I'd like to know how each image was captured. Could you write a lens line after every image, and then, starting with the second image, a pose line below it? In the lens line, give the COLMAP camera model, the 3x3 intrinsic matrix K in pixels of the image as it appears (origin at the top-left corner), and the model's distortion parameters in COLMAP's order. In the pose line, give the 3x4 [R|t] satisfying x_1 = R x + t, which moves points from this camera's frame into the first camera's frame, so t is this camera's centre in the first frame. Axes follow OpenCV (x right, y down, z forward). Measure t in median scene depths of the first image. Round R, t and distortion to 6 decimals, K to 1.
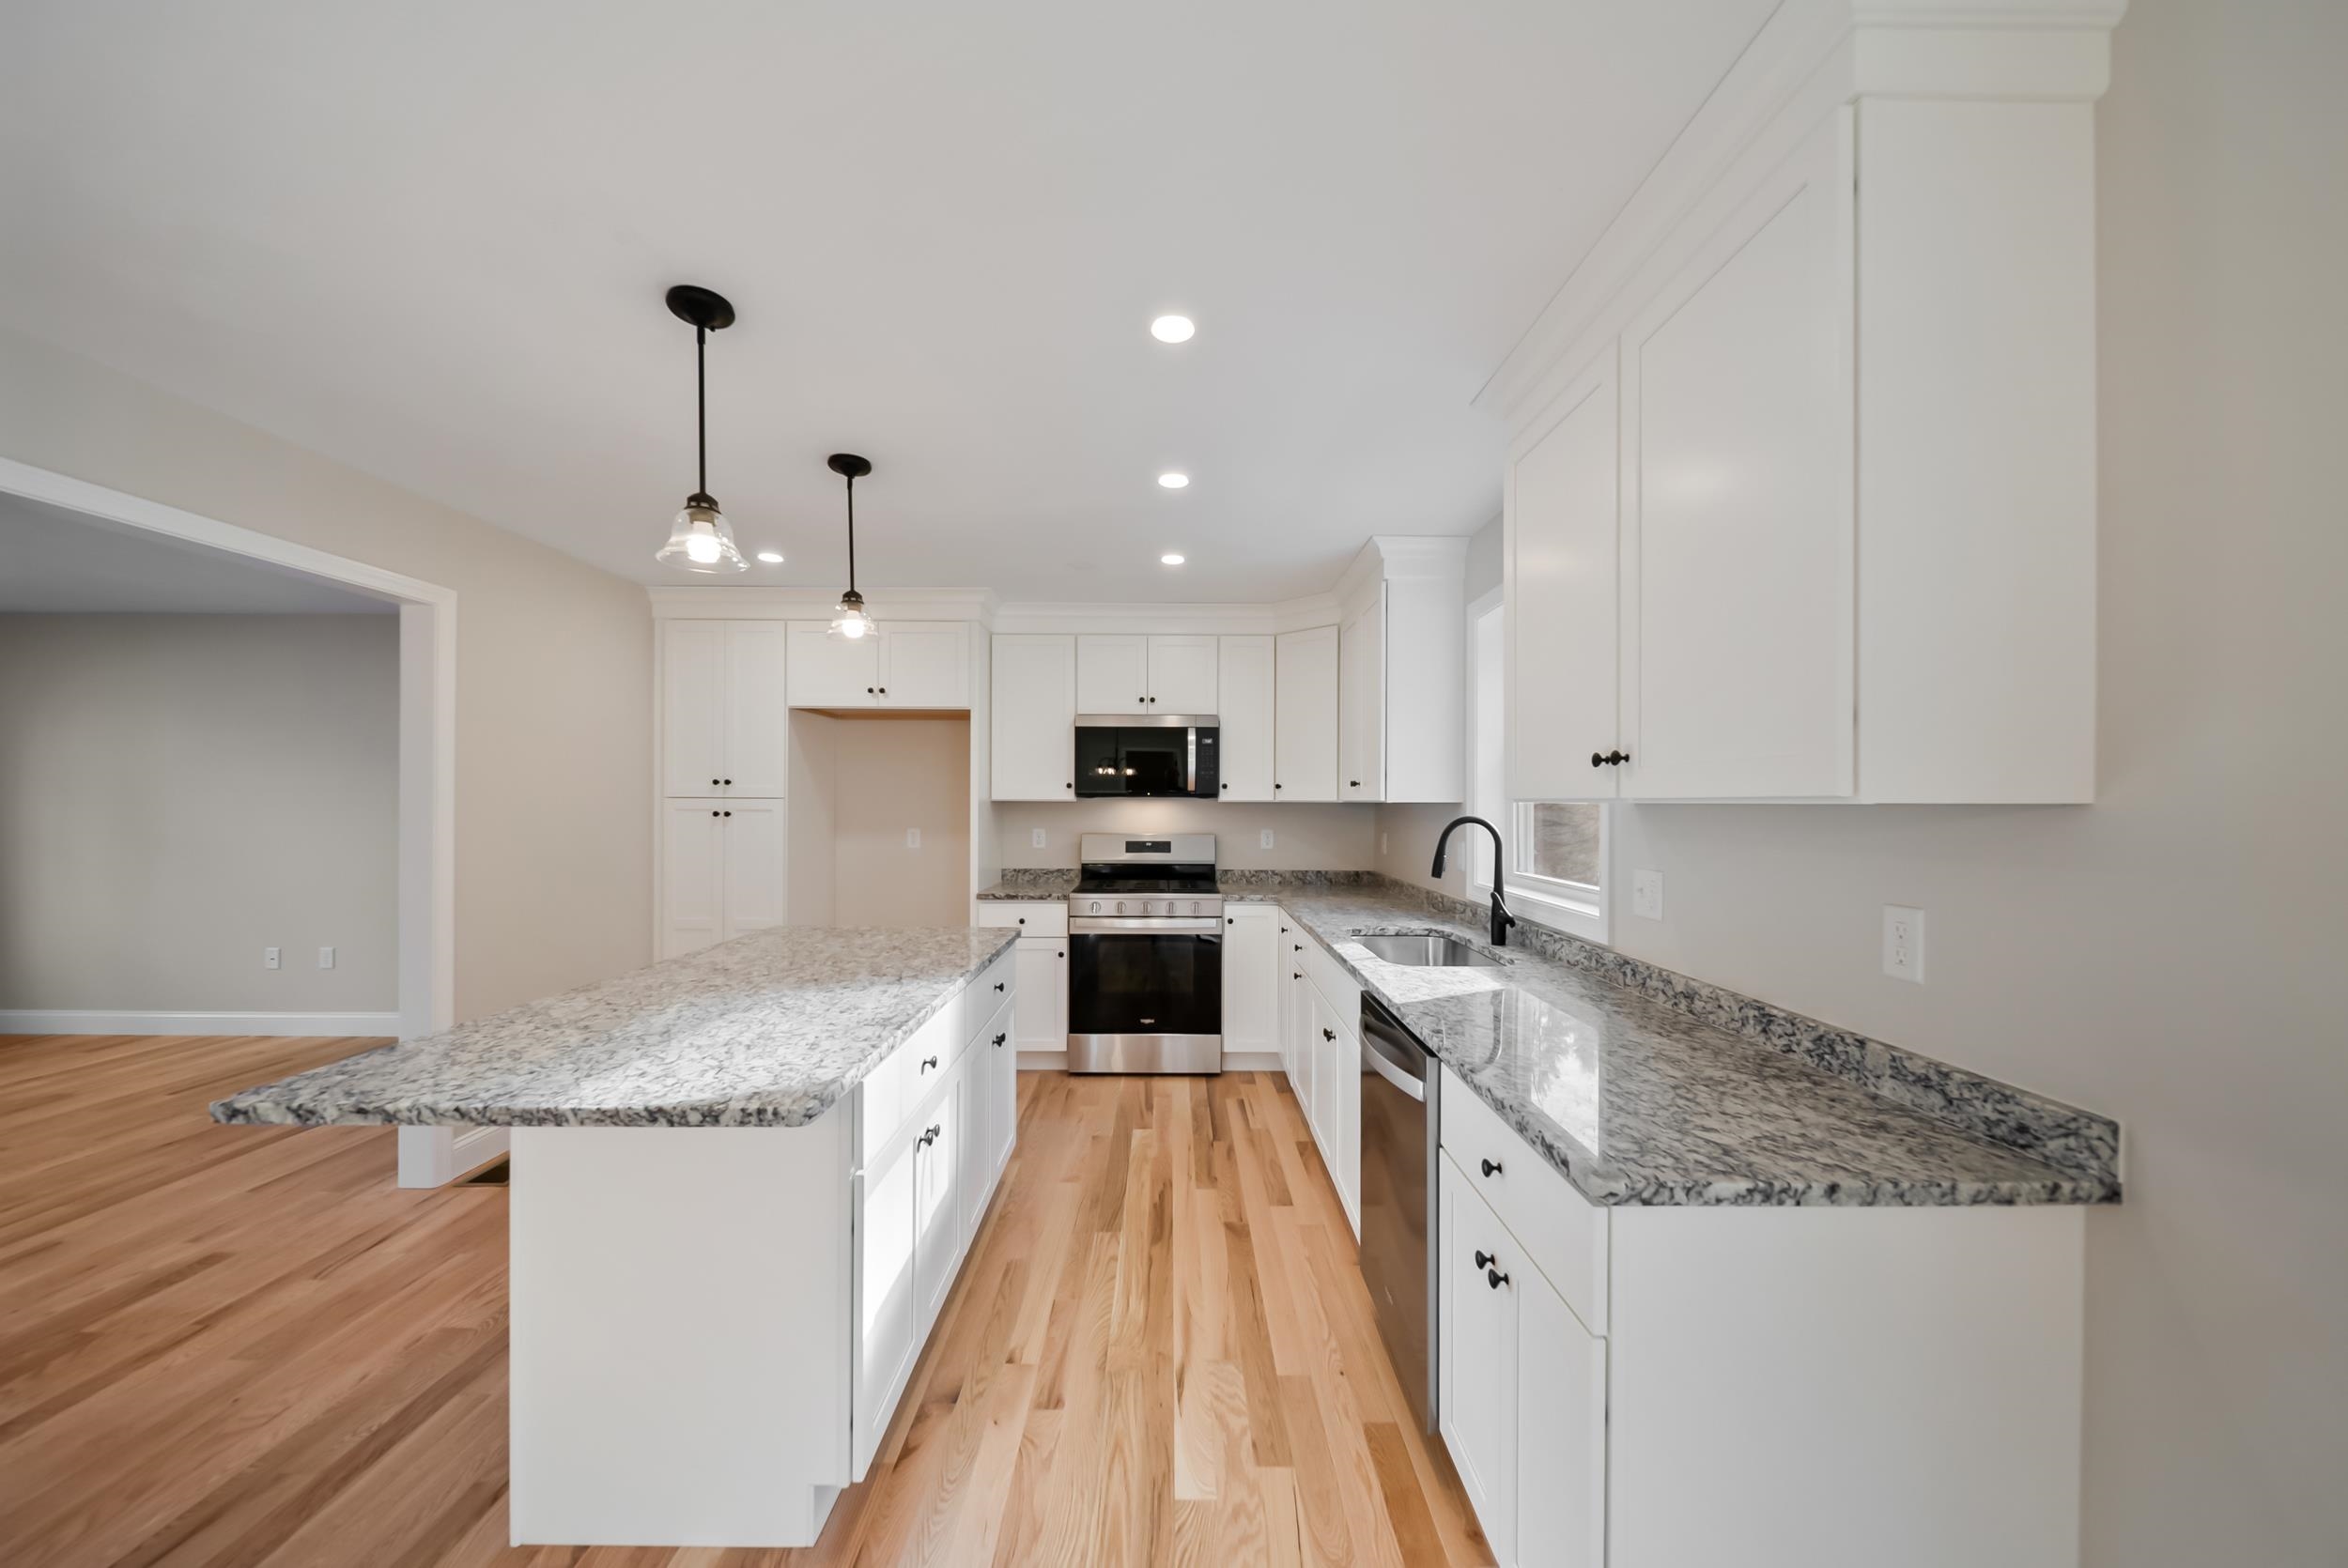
lens RADIAL K [[860.3, 0, 1170.9], [0, 860.3, 780.4], [0, 0, 1]] dist [-0.000658, -0.000128]
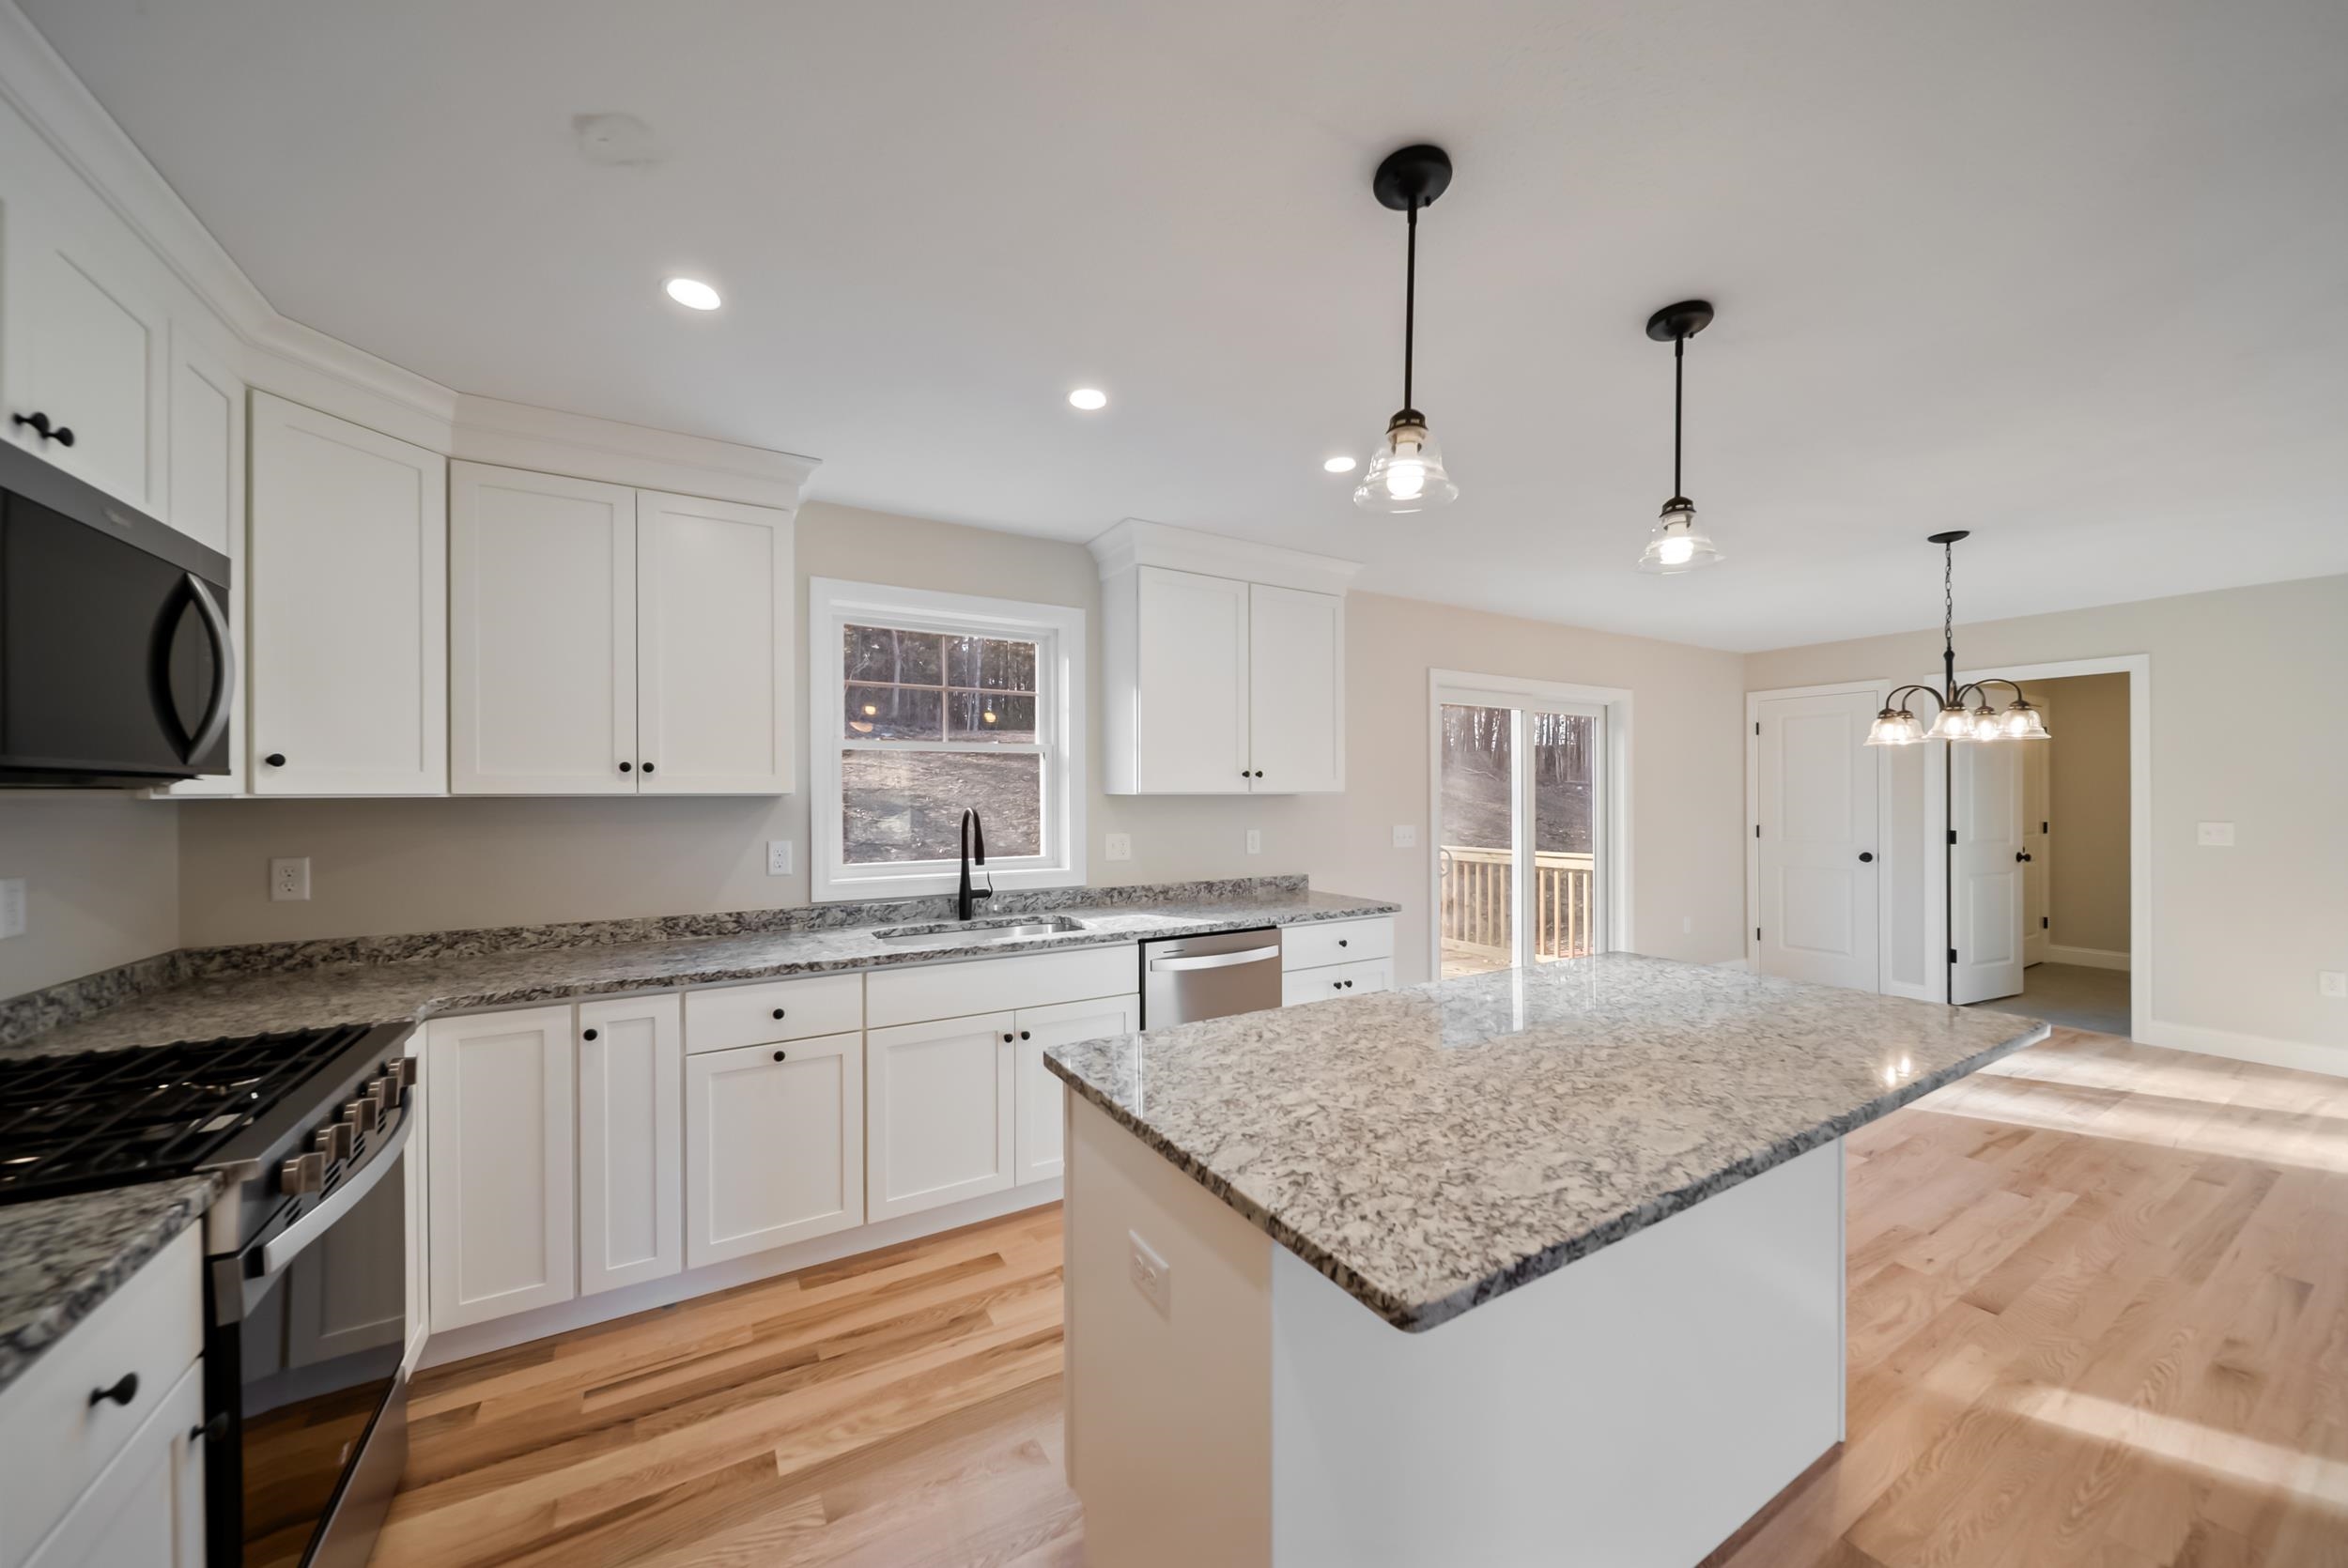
lens RADIAL K [[826.4, 0, 1172.7], [0, 826.4, 795.2], [0, 0, 1]] dist [0.000276, -0.001803]
pose [[-0.504950, -0.004403, 0.863137, -0.465897], [-0.018315, 0.999816, -0.005615, 0.019178], [-0.862954, -0.018644, -0.504938, 0.881919]]
